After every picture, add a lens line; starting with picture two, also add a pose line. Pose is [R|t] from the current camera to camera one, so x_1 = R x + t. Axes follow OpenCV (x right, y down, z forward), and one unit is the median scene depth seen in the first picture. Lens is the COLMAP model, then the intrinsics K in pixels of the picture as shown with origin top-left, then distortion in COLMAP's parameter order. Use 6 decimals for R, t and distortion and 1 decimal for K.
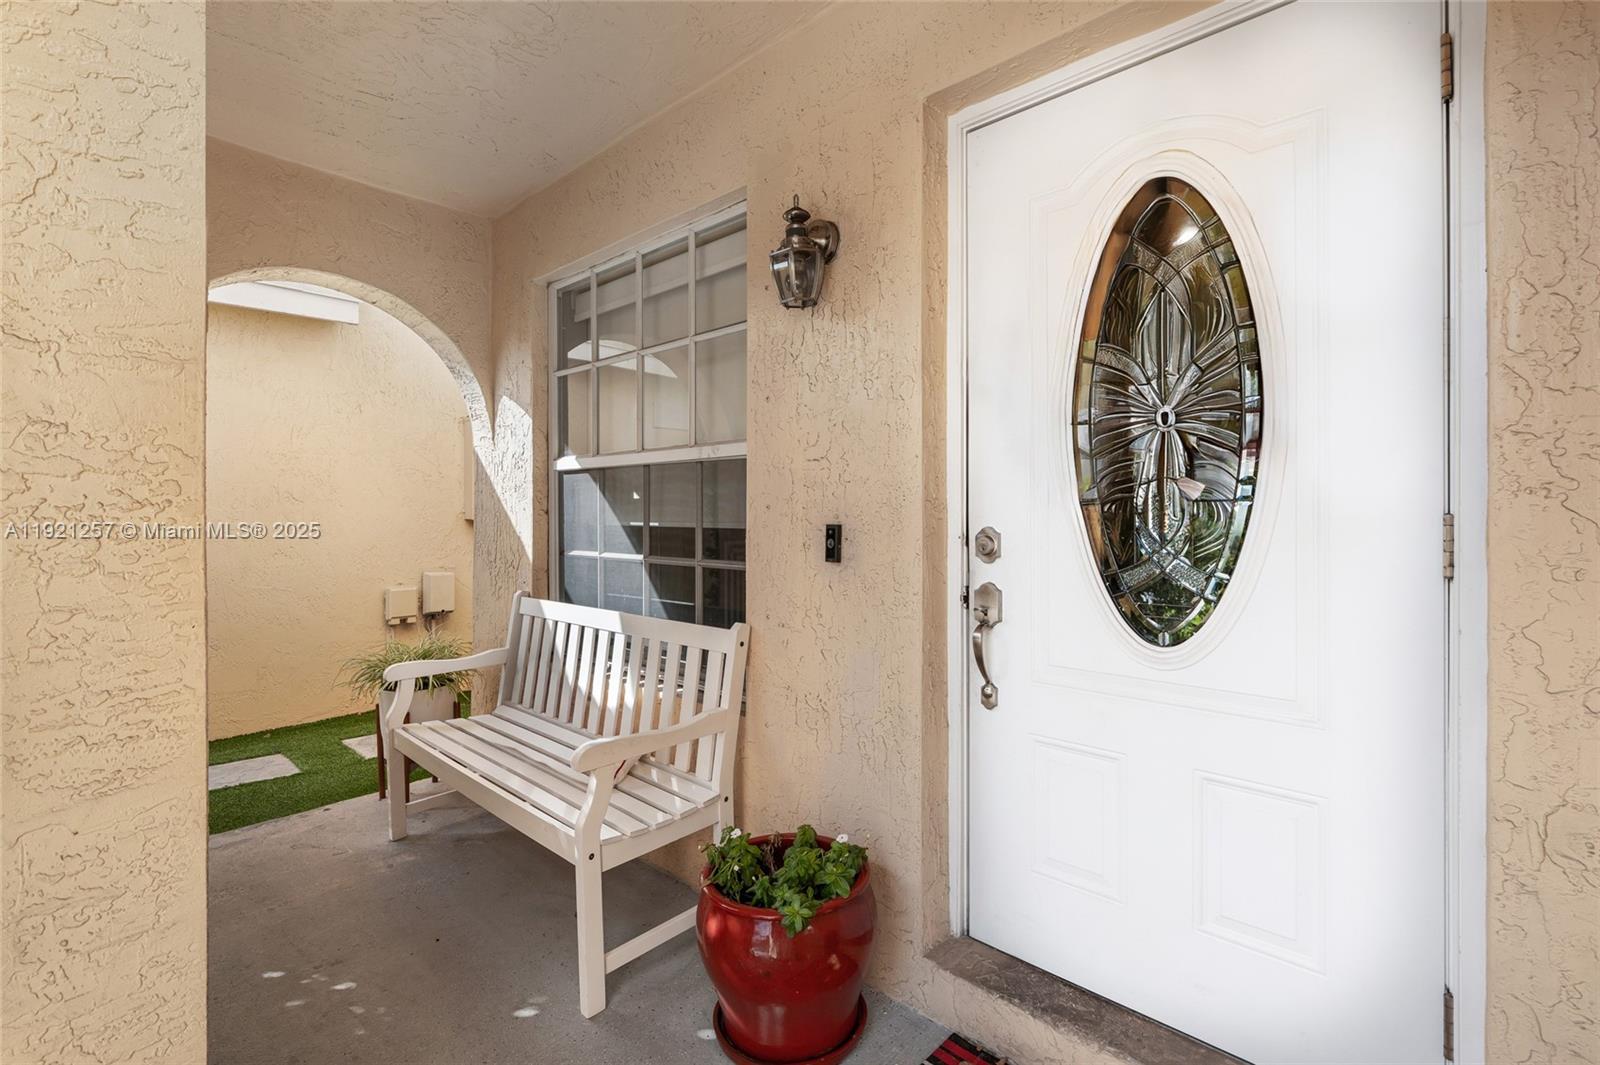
lens RADIAL K [[730.8, 0, 802.3], [0, 730.8, 524.9], [0, 0, 1]] dist [-0.005594, 0.000980]
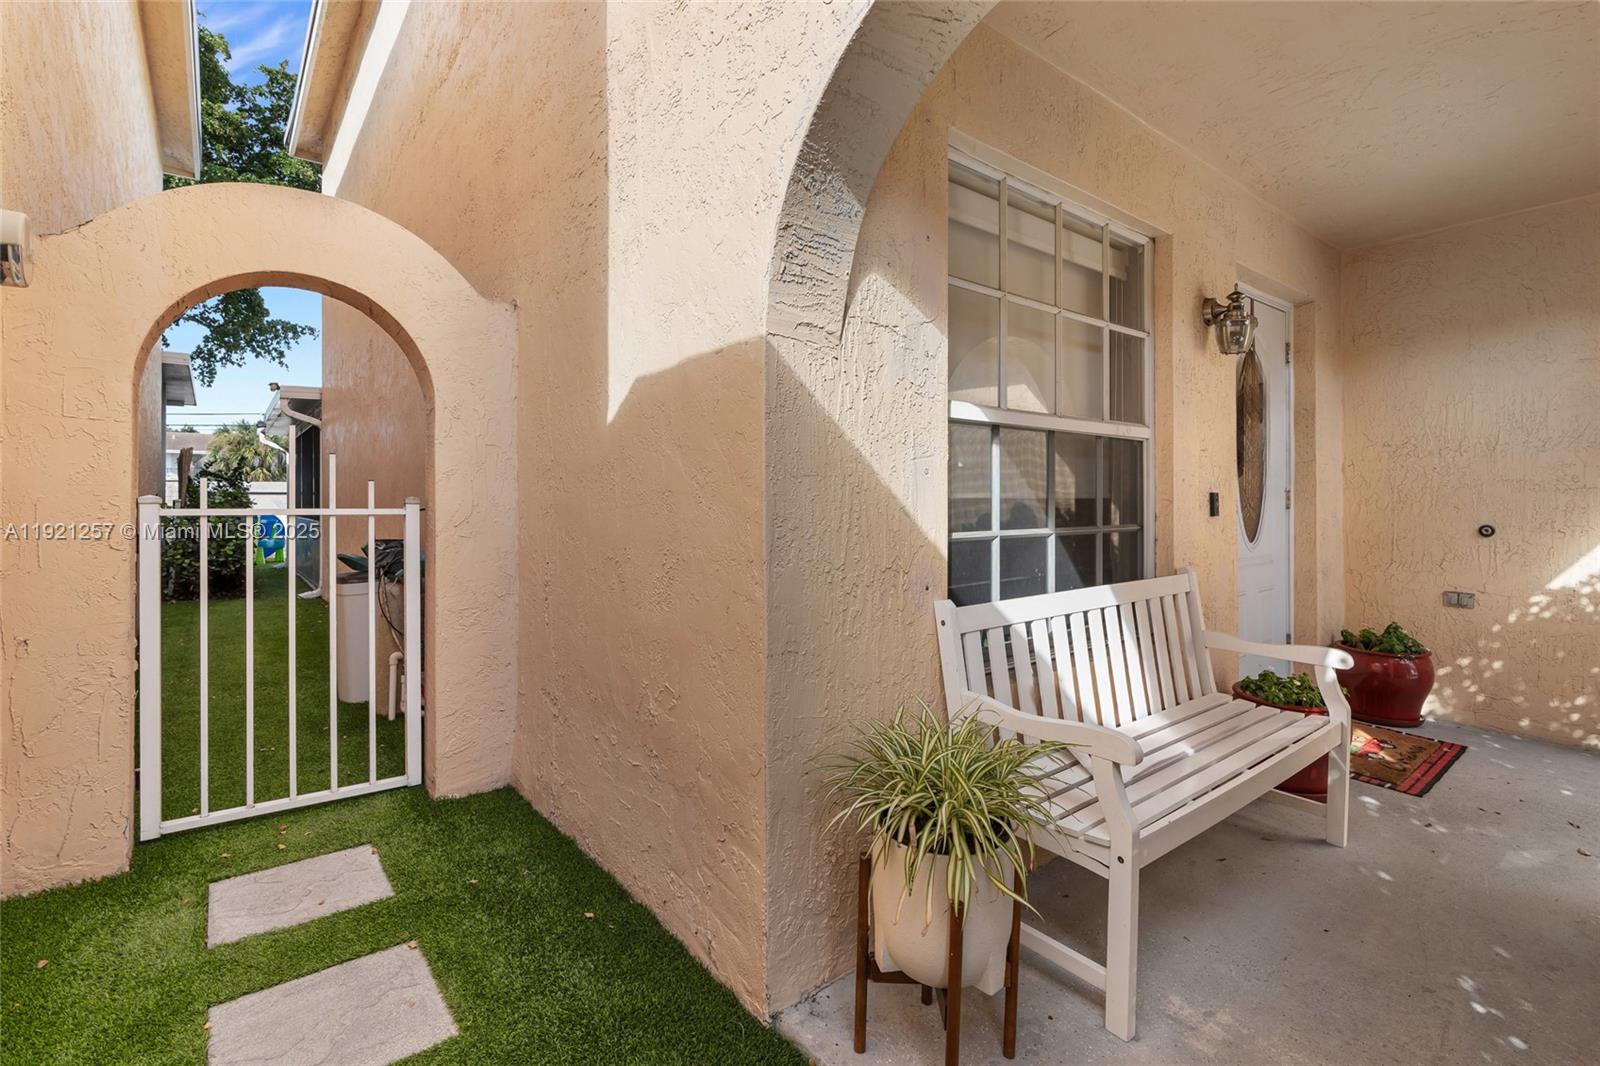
lens RADIAL K [[730.8, 0, 802.3], [0, 730.8, 525.4], [0, 0, 1]] dist [-0.005594, 0.000980]
pose [[0.162967, -0.019594, 0.986437, -1.646867], [0.027869, 0.999495, 0.015249, 0.020596], [-0.986238, 0.025006, 0.163431, 1.624610]]
